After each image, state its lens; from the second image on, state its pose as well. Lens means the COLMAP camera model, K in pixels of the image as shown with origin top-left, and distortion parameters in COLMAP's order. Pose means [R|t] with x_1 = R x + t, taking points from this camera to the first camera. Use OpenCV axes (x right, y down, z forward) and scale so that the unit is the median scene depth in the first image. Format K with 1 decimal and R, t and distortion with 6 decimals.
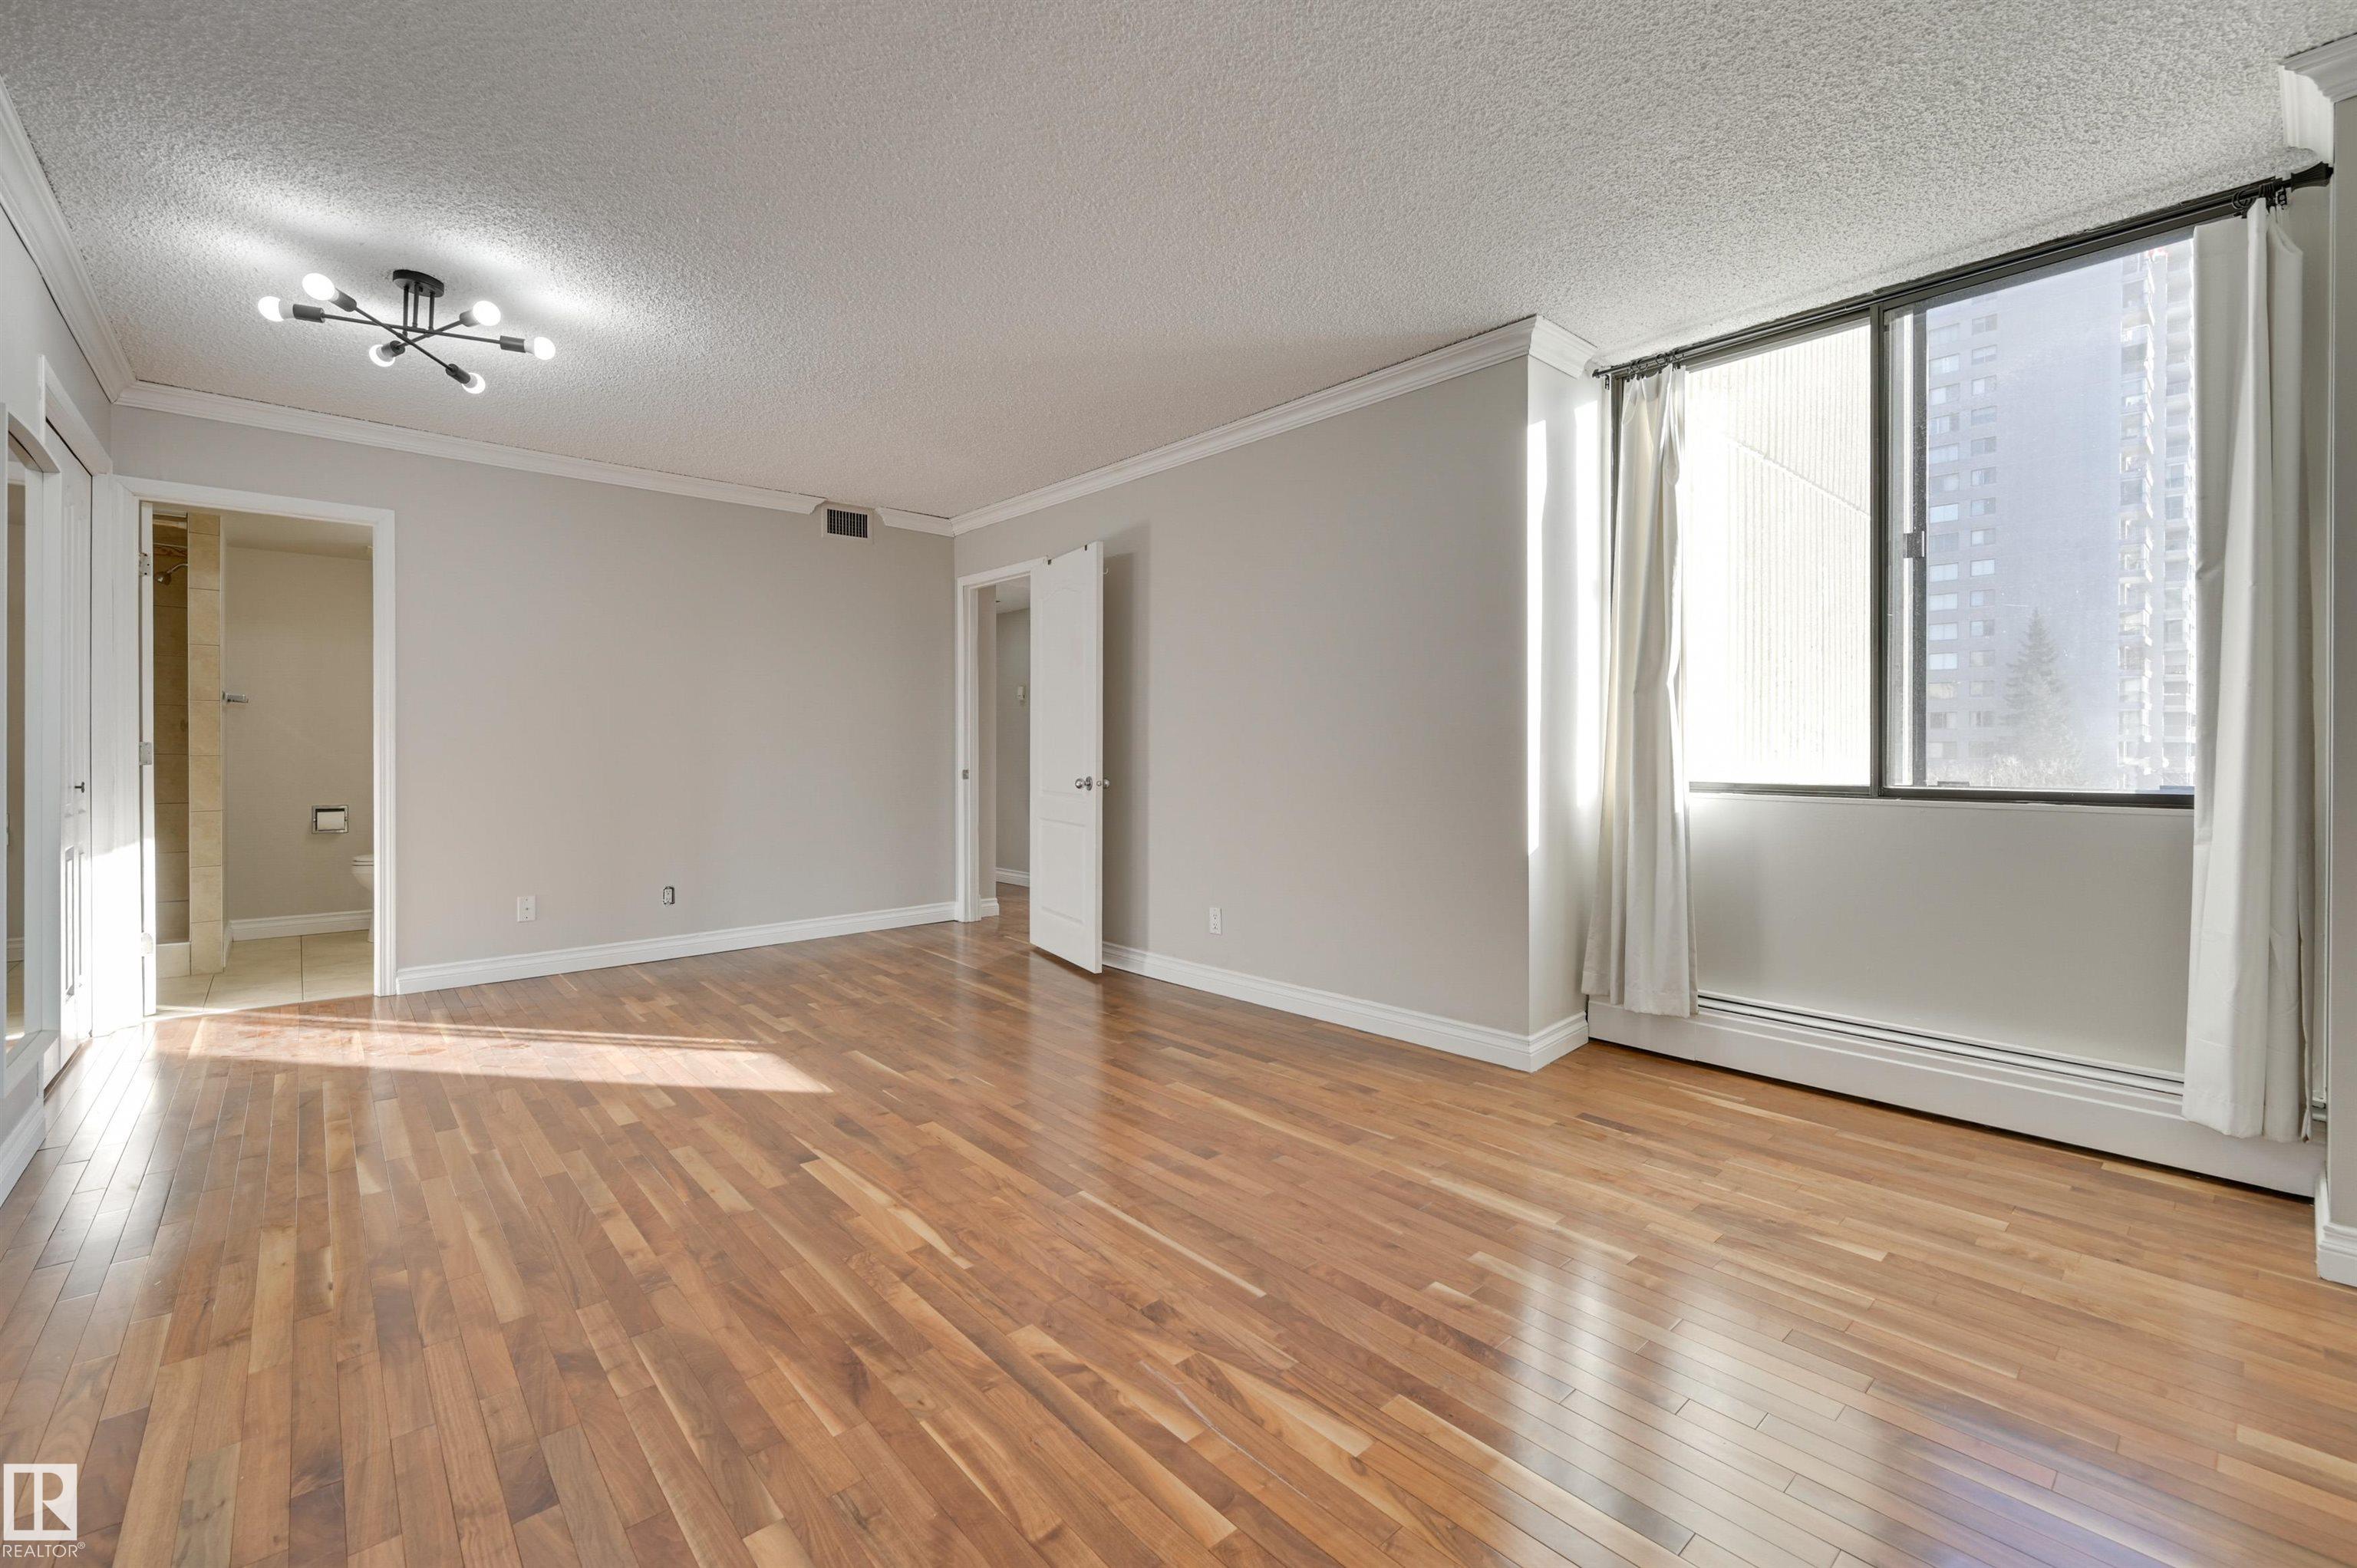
lens RADIAL K [[994.2, 0, 1172.7], [0, 994.2, 748.5], [0, 0, 1]] dist [0.000568, 0.000051]
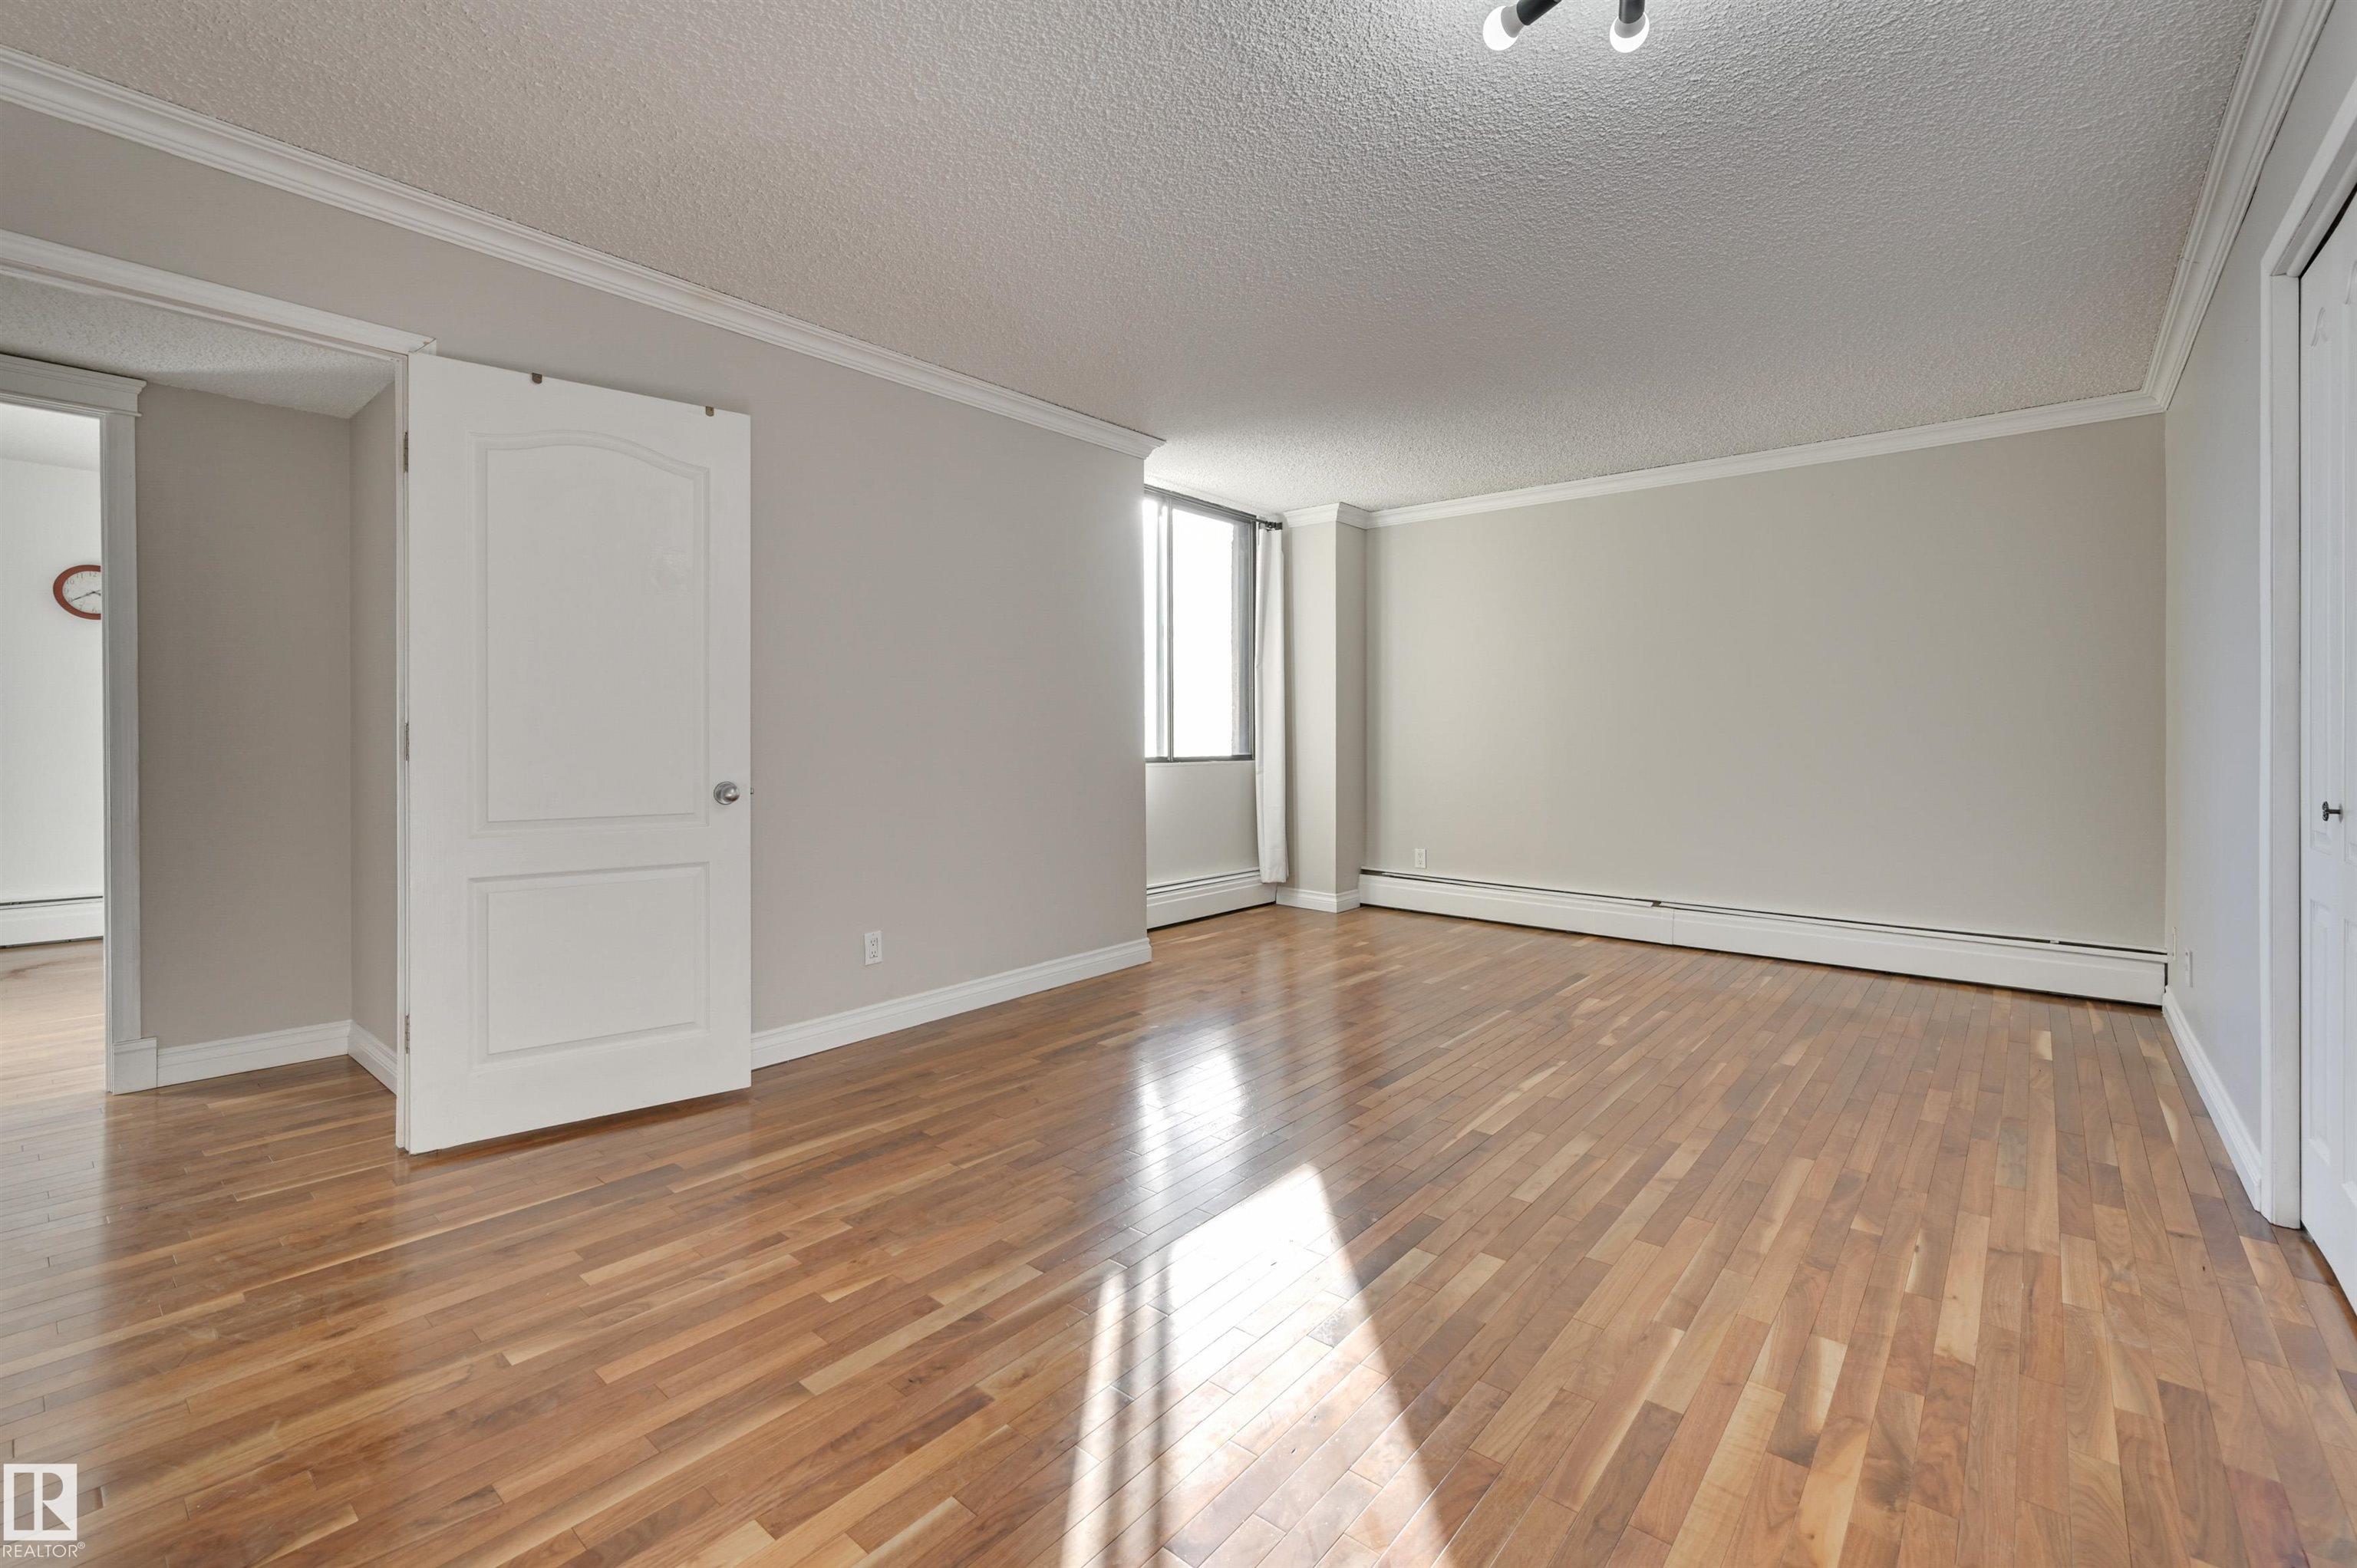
lens RADIAL K [[999.0, 0, 1176.3], [0, 999.0, 737.1], [0, 0, 1]] dist [-0.012353, -0.000016]
pose [[-0.137954, -0.003133, 0.990434, -1.358752], [0.004013, 0.999985, 0.003723, -0.001505], [-0.990431, 0.004488, -0.137939, 1.470696]]
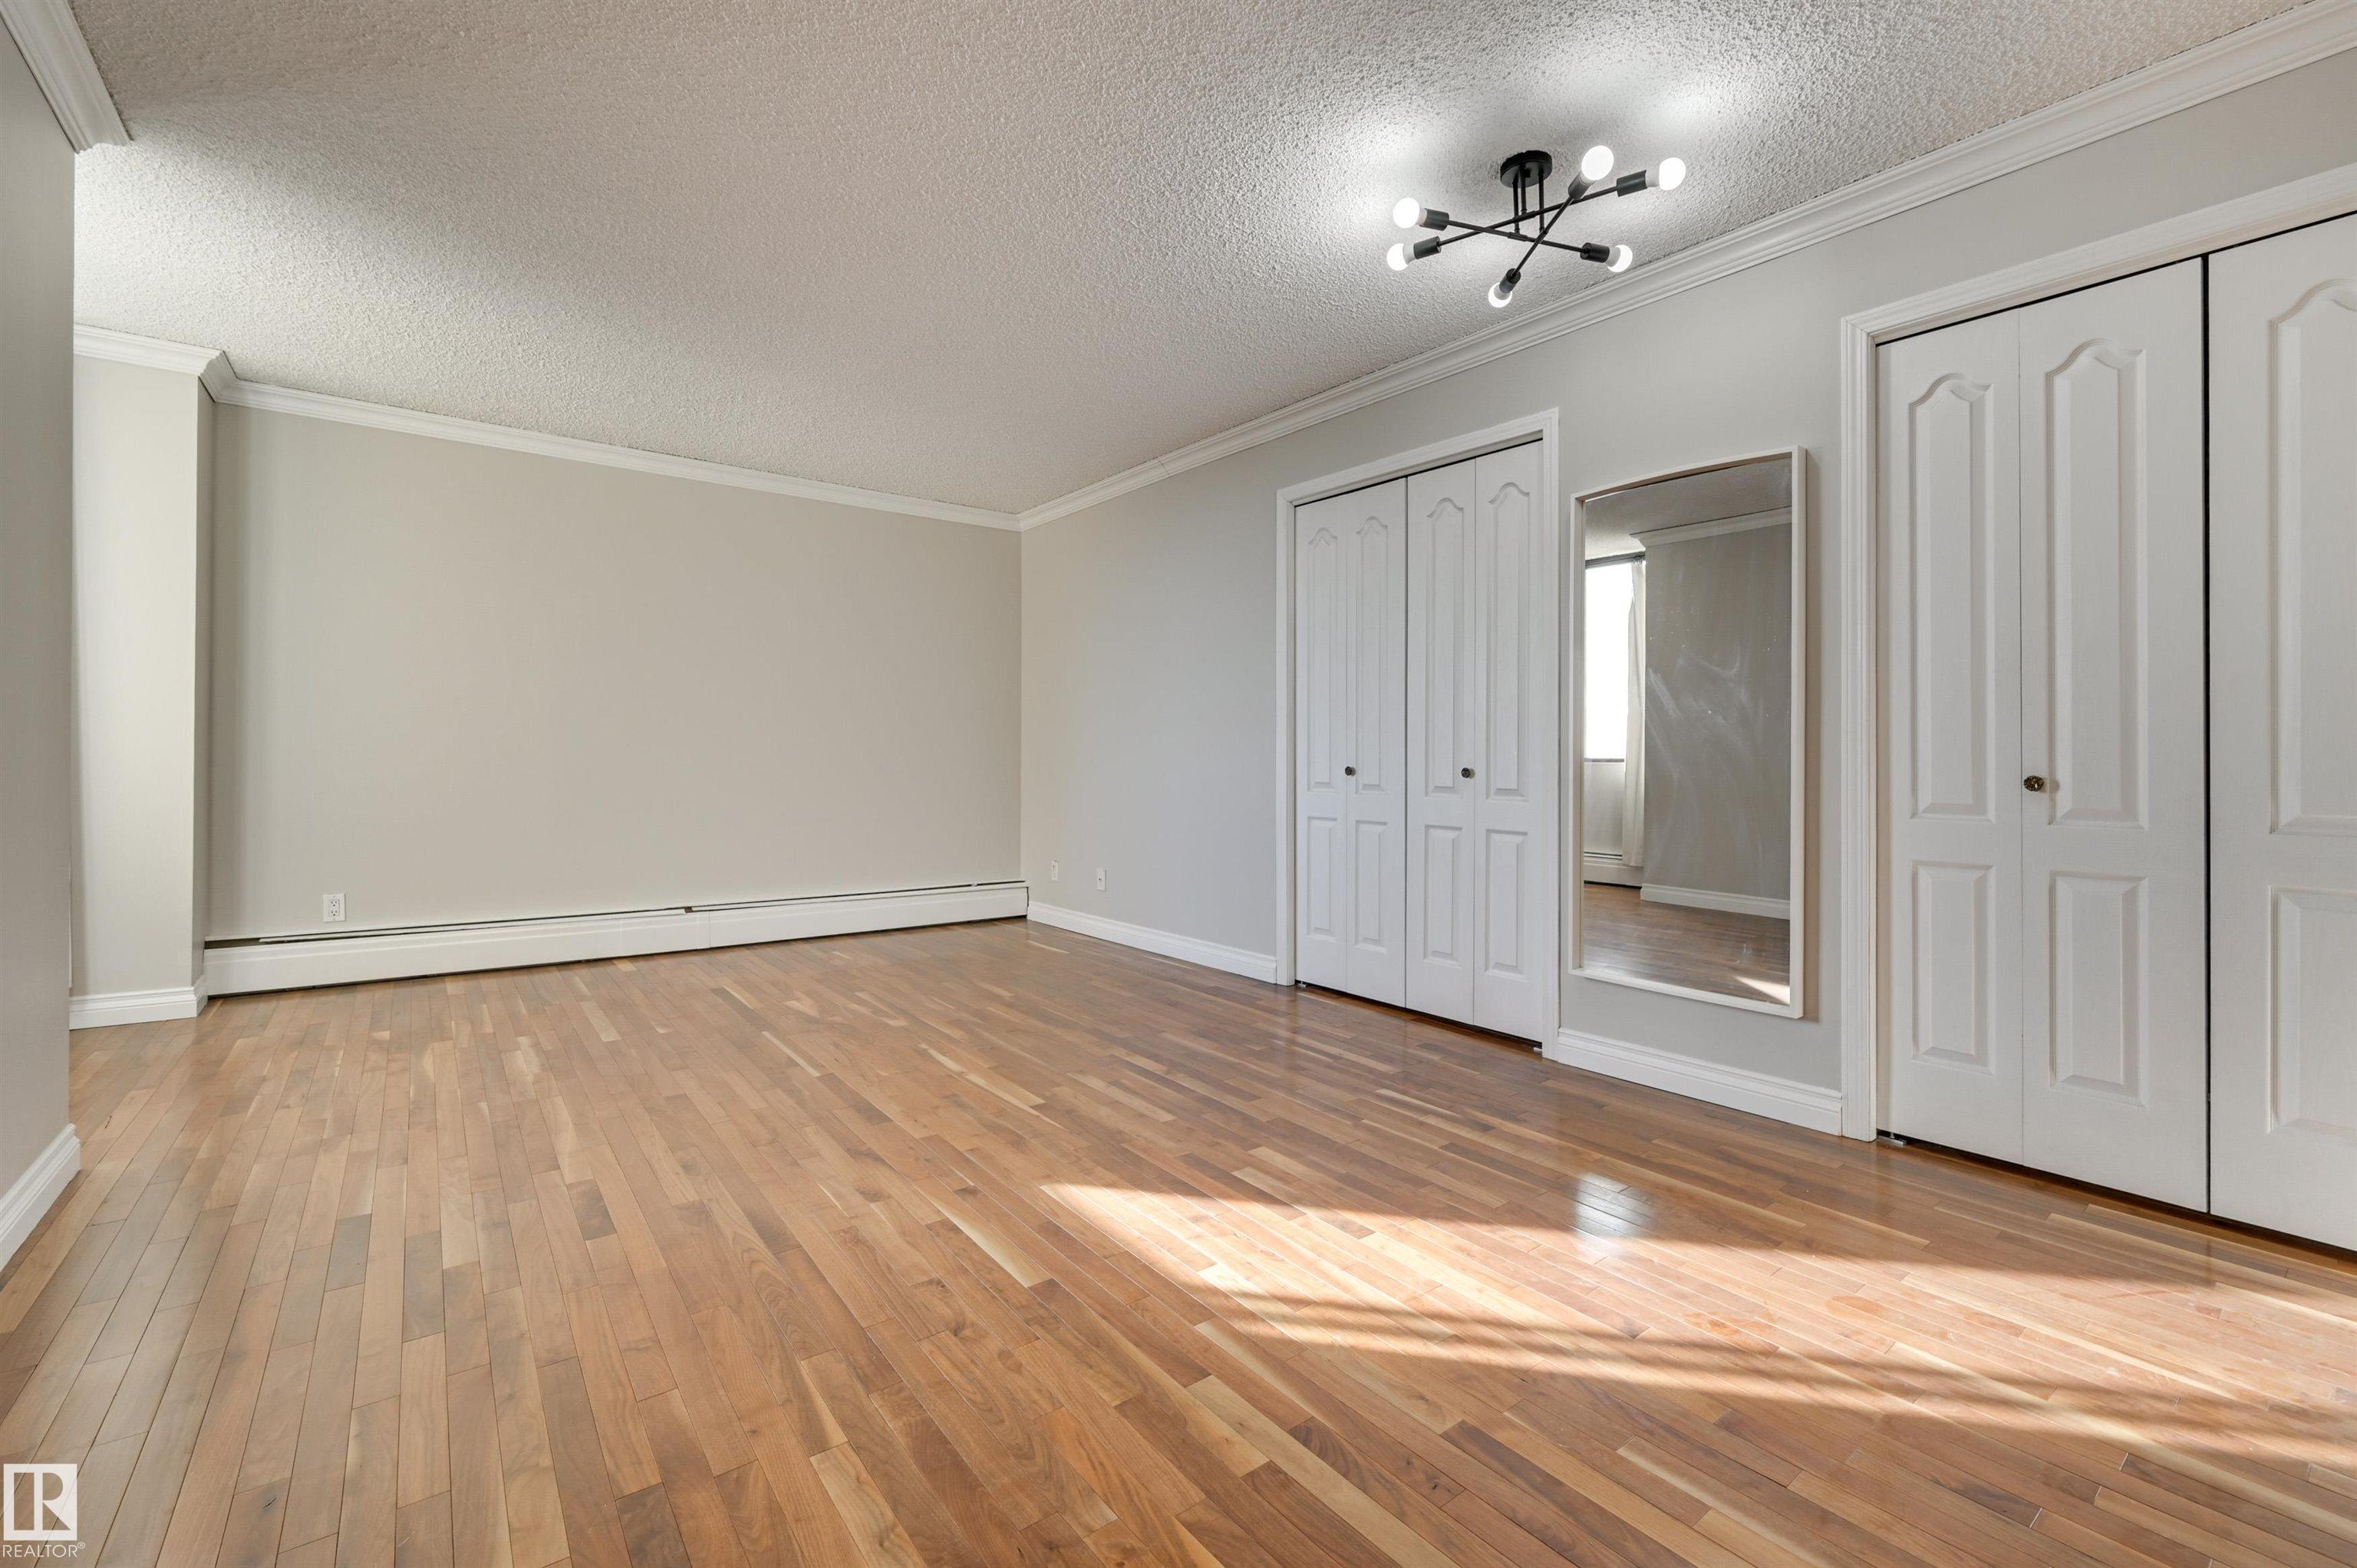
lens RADIAL K [[994.2, 0, 1172.7], [0, 994.2, 748.5], [0, 0, 1]] dist [0.000568, 0.000051]
pose [[-0.996987, -0.007009, 0.077254, -0.598186], [-0.007122, 0.999974, -0.001186, 0.027628], [-0.077244, -0.001733, -0.997011, 2.091552]]
